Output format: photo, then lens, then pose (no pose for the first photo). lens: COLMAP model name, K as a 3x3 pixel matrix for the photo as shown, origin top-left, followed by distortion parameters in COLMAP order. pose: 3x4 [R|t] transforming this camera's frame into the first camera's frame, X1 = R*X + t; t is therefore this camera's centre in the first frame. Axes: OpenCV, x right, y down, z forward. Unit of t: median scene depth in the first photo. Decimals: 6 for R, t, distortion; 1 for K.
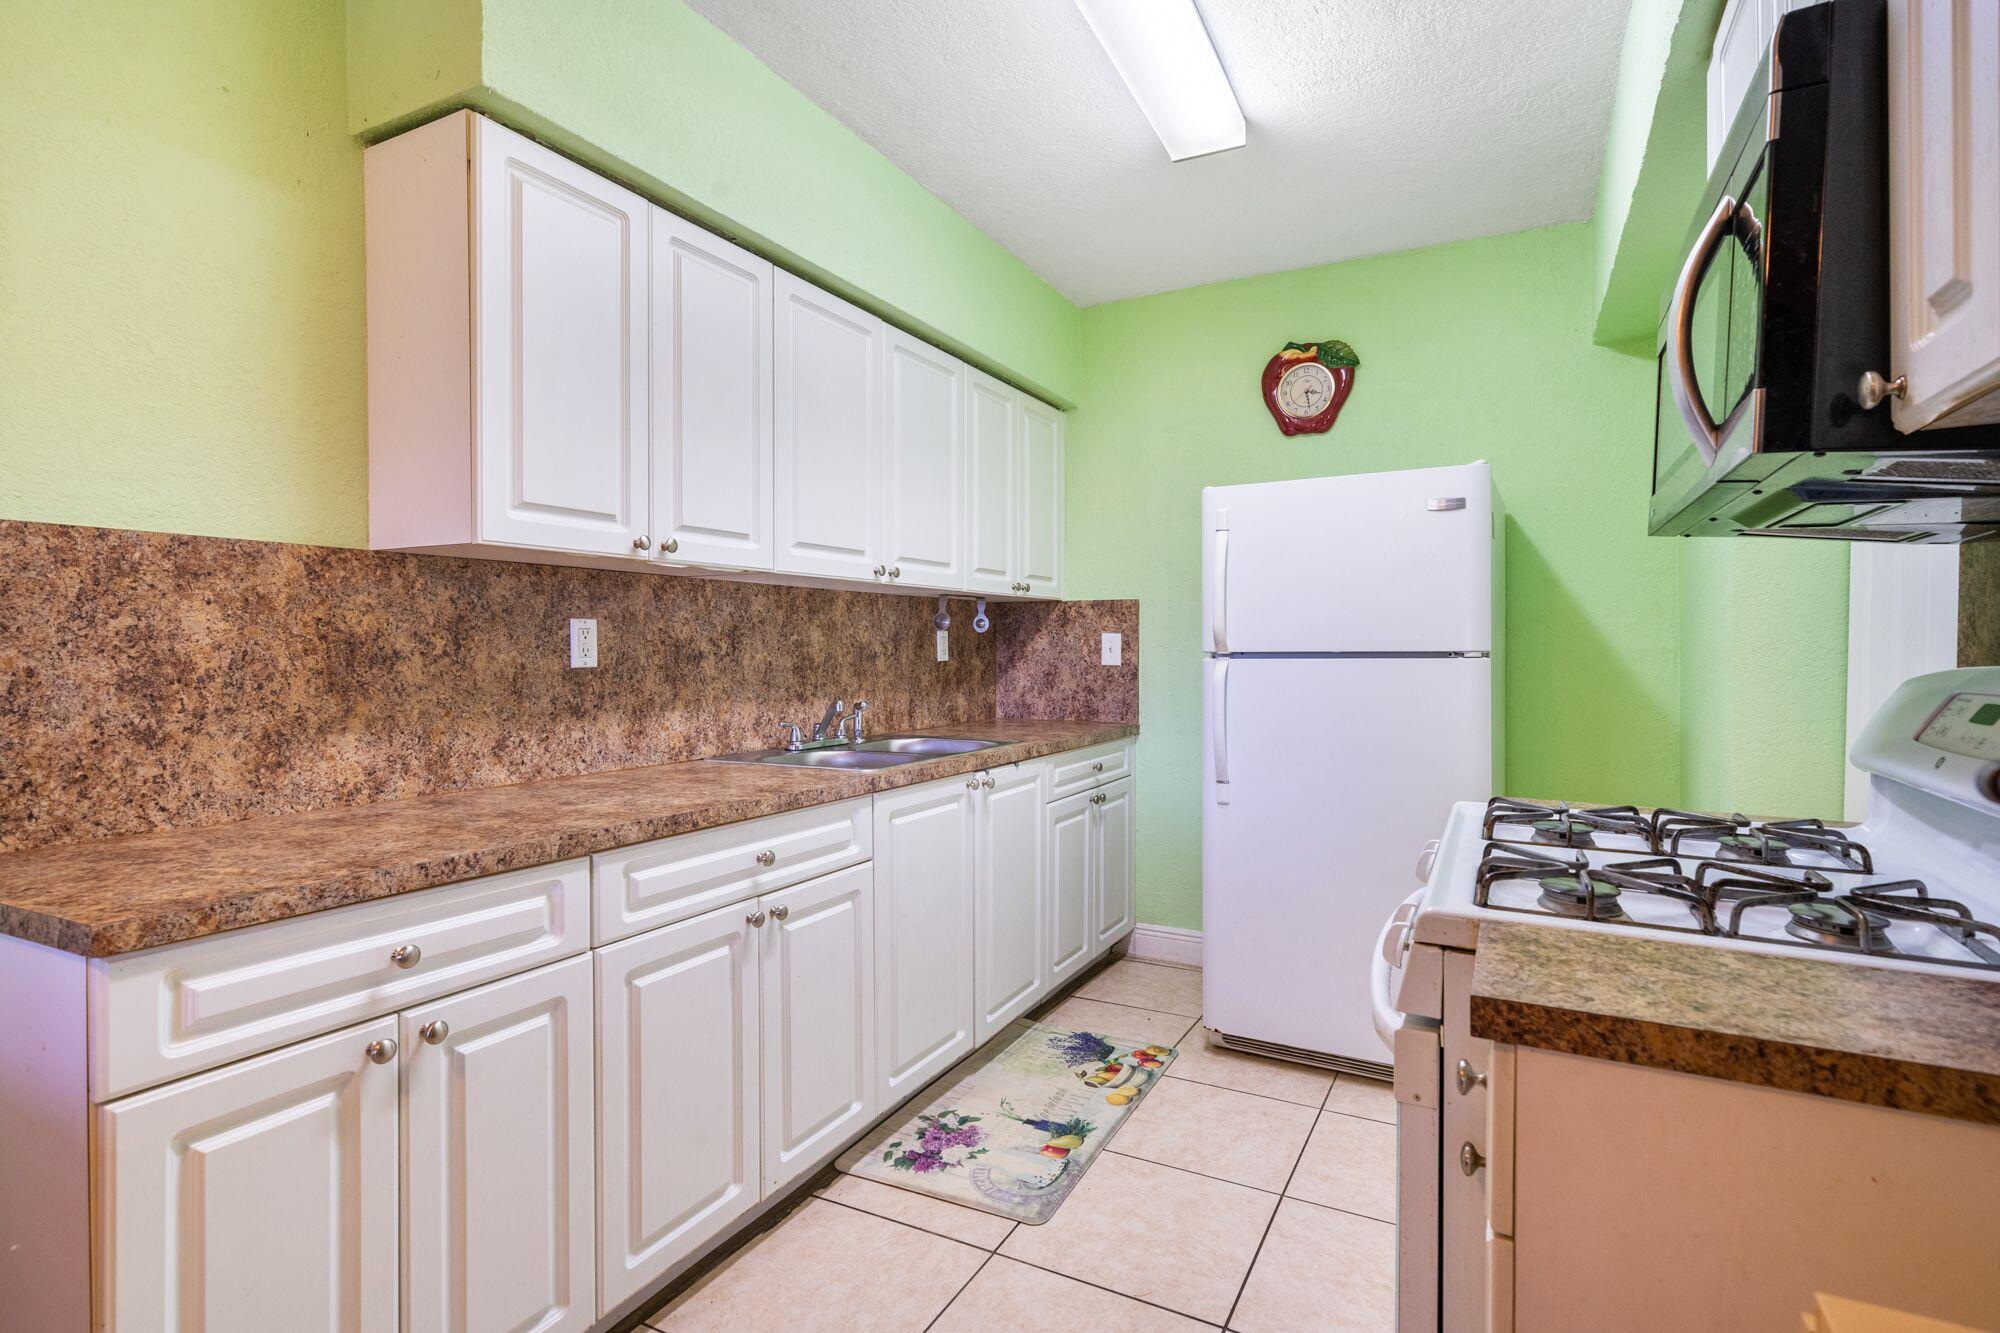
lens RADIAL K [[967.7, 0, 999.8], [0, 967.7, 653.7], [0, 0, 1]] dist [0.002817, -0.000023]
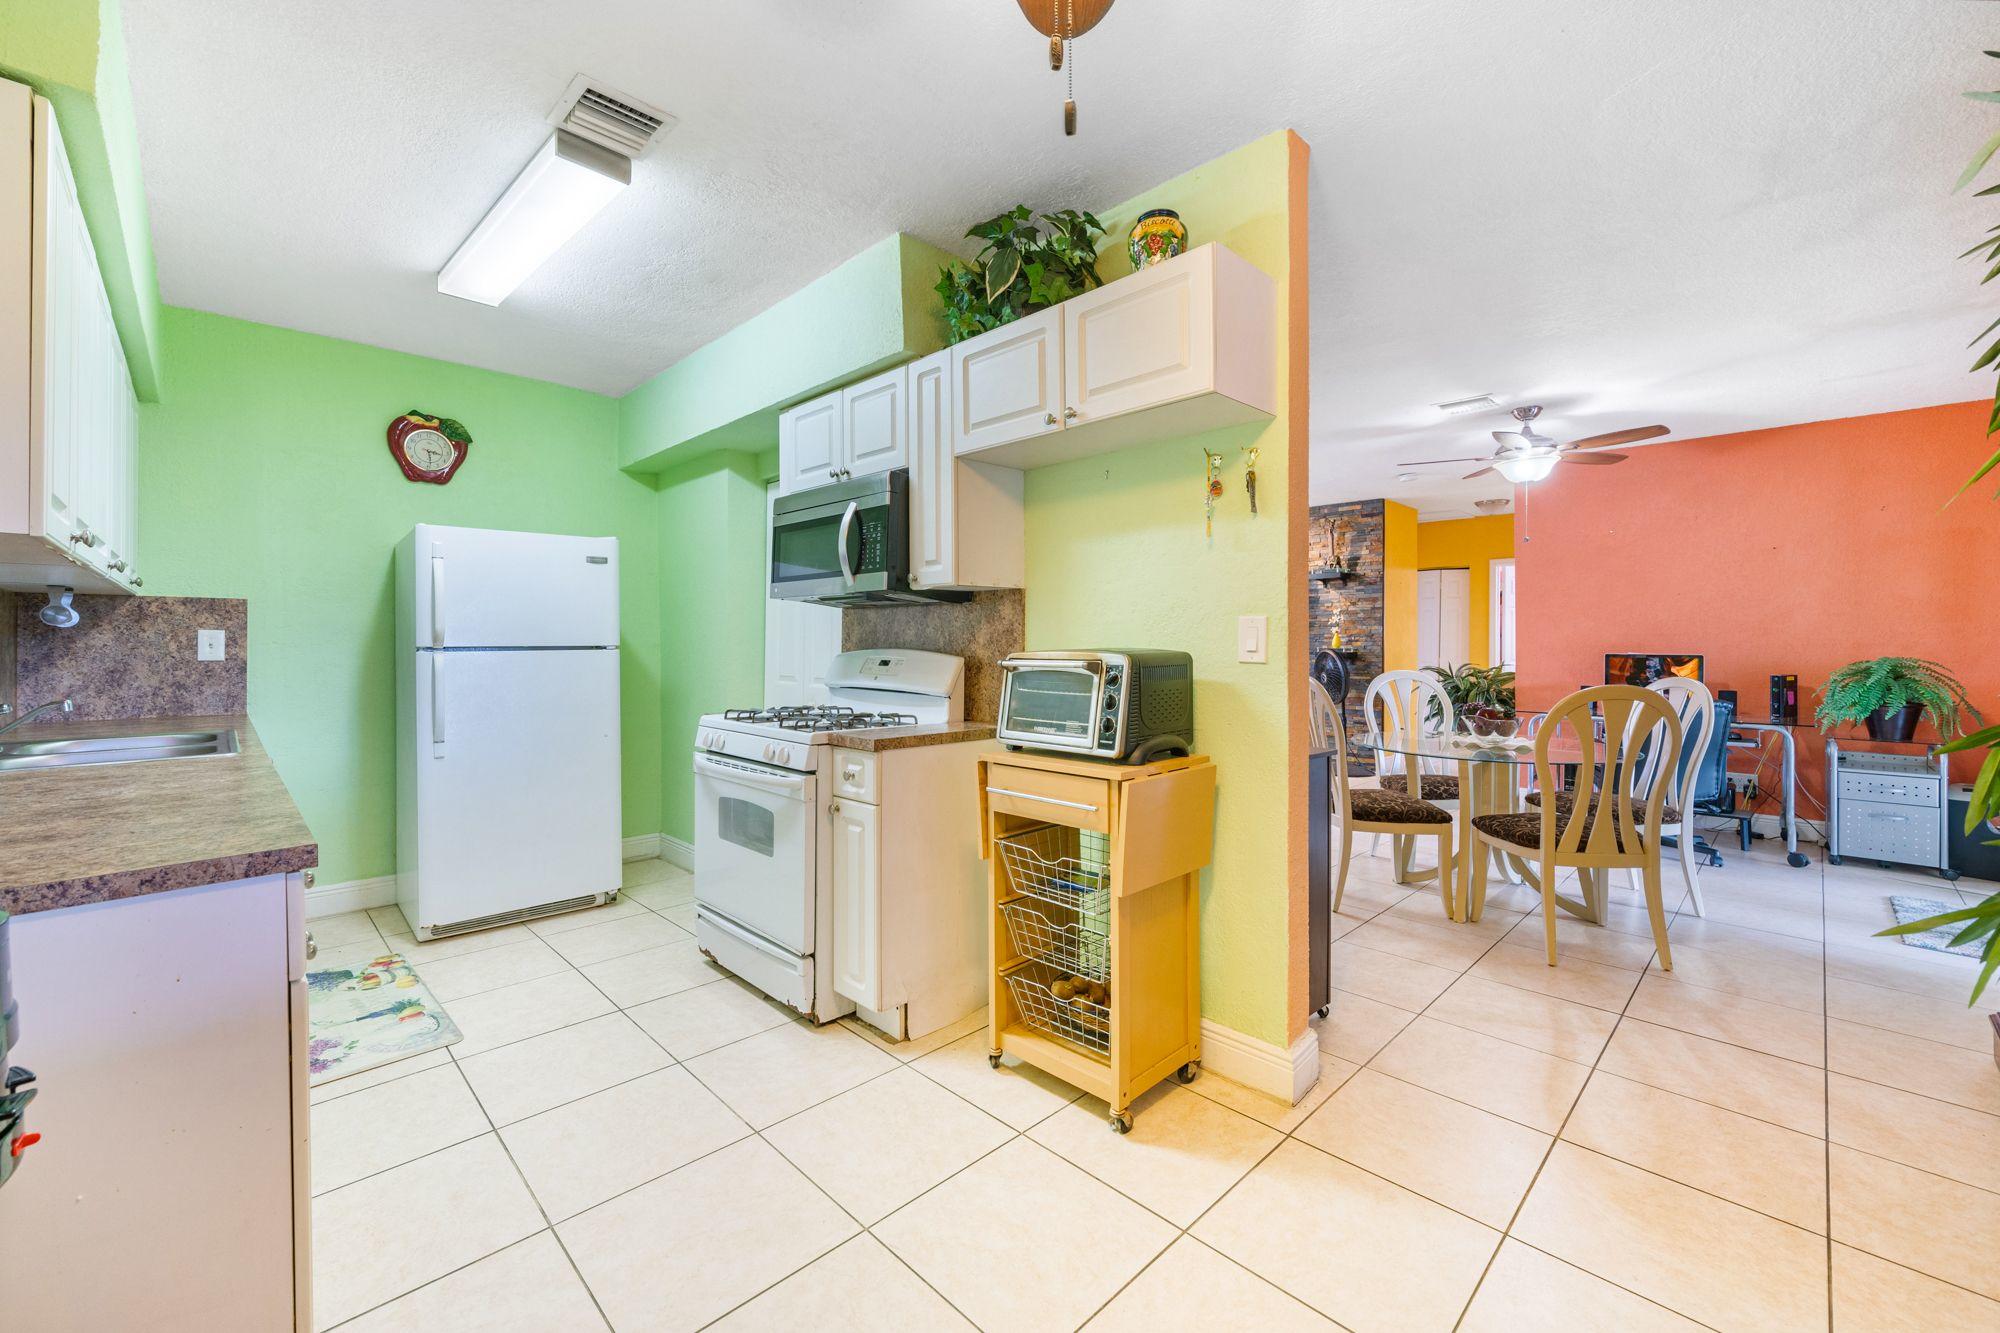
lens RADIAL K [[796.4, 0, 1000.4], [0, 796.4, 651.0], [0, 0, 1]] dist [-0.000573, -0.000034]
pose [[0.300569, -0.008424, 0.953723, -0.496875], [0.006000, 0.999958, 0.006941, 0.000929], [-0.953741, 0.003636, 0.300607, -0.077499]]
